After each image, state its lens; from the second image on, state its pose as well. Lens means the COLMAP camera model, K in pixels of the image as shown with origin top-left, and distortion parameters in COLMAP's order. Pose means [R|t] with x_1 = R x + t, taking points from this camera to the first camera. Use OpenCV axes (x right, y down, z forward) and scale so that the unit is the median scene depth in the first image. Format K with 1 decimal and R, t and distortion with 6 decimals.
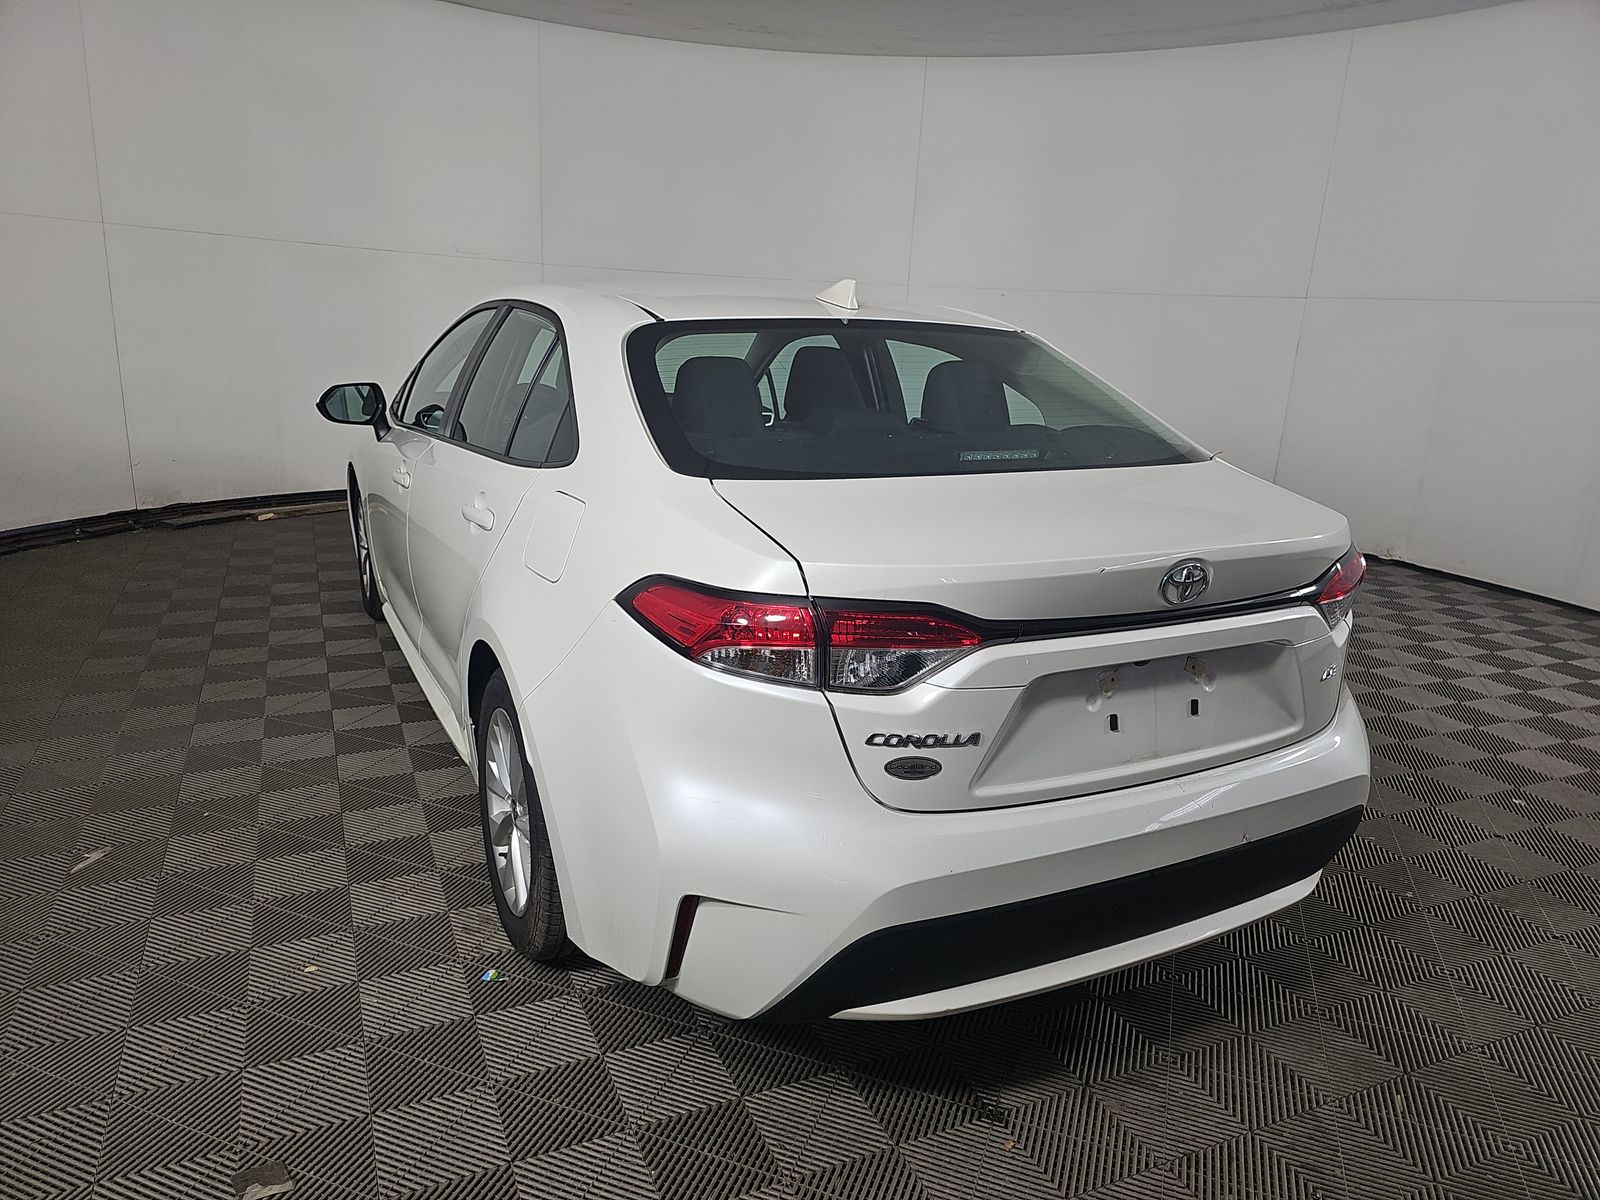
lens RADIAL K [[1092.5, 0, 800.0], [0, 1092.5, 600.0], [0, 0, 1]] dist [-0.053380, -0.002820]
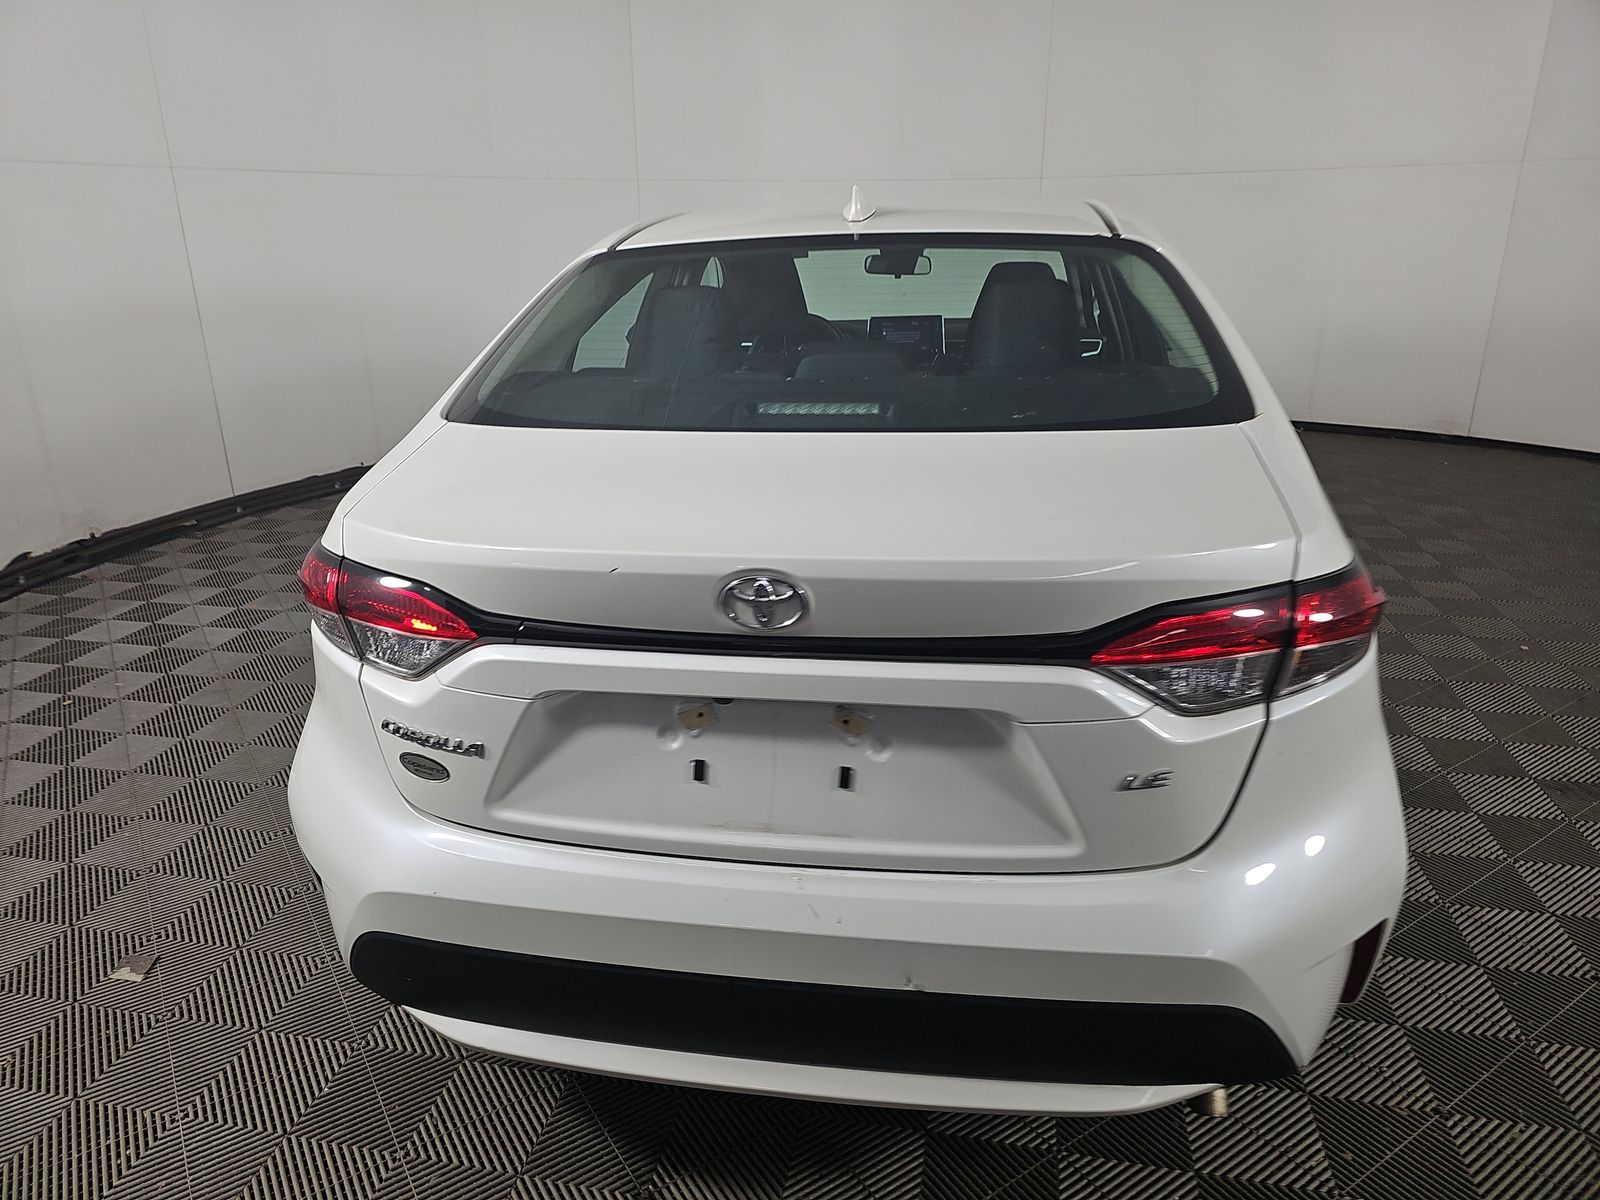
lens RADIAL K [[1077.2, 0, 800.0], [0, 1077.2, 600.0], [0, 0, 1]] dist [0.003341, -0.000732]
pose [[0.801744, 0.135728, -0.582052, 0.770432], [-0.094715, 0.990419, 0.100491, -0.087582], [0.590115, -0.025439, 0.806918, 0.441882]]
